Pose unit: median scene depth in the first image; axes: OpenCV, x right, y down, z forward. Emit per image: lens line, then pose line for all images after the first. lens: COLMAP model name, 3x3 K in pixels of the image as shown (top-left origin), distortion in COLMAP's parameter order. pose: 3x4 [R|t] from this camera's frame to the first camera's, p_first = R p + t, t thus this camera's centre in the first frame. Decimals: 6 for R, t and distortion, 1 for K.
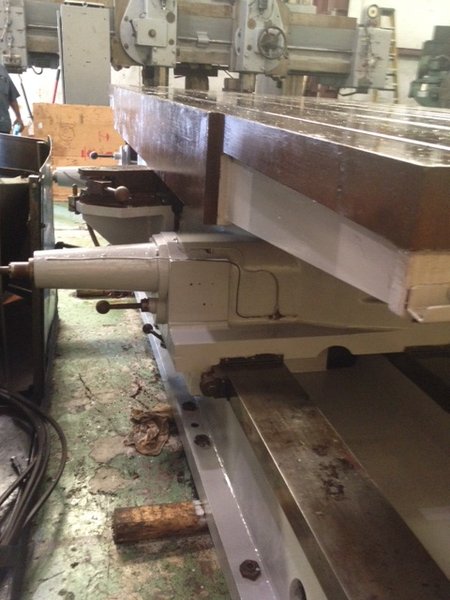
lens RADIAL K [[566.0, 0, 225.0], [0, 566.0, 300.0], [0, 0, 1]] dist [0.097673, -0.165778]
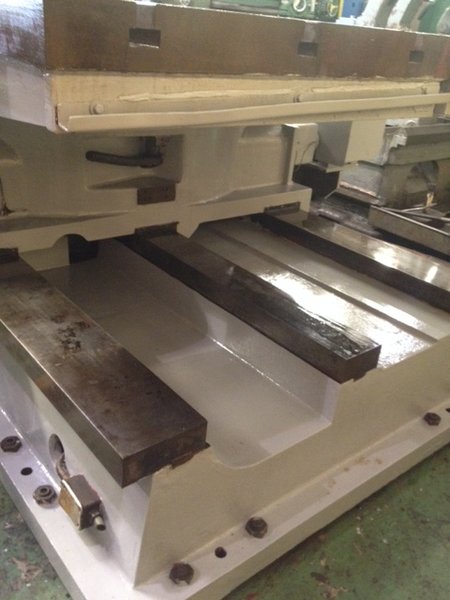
lens RADIAL K [[566.0, 0, 225.0], [0, 566.0, 300.0], [0, 0, 1]] dist [0.097673, -0.165778]
pose [[0.909722, -0.165622, 0.380757, 0.048754], [0.113626, 0.981300, 0.155366, 0.095276], [-0.399369, -0.098076, 0.911529, -0.114235]]
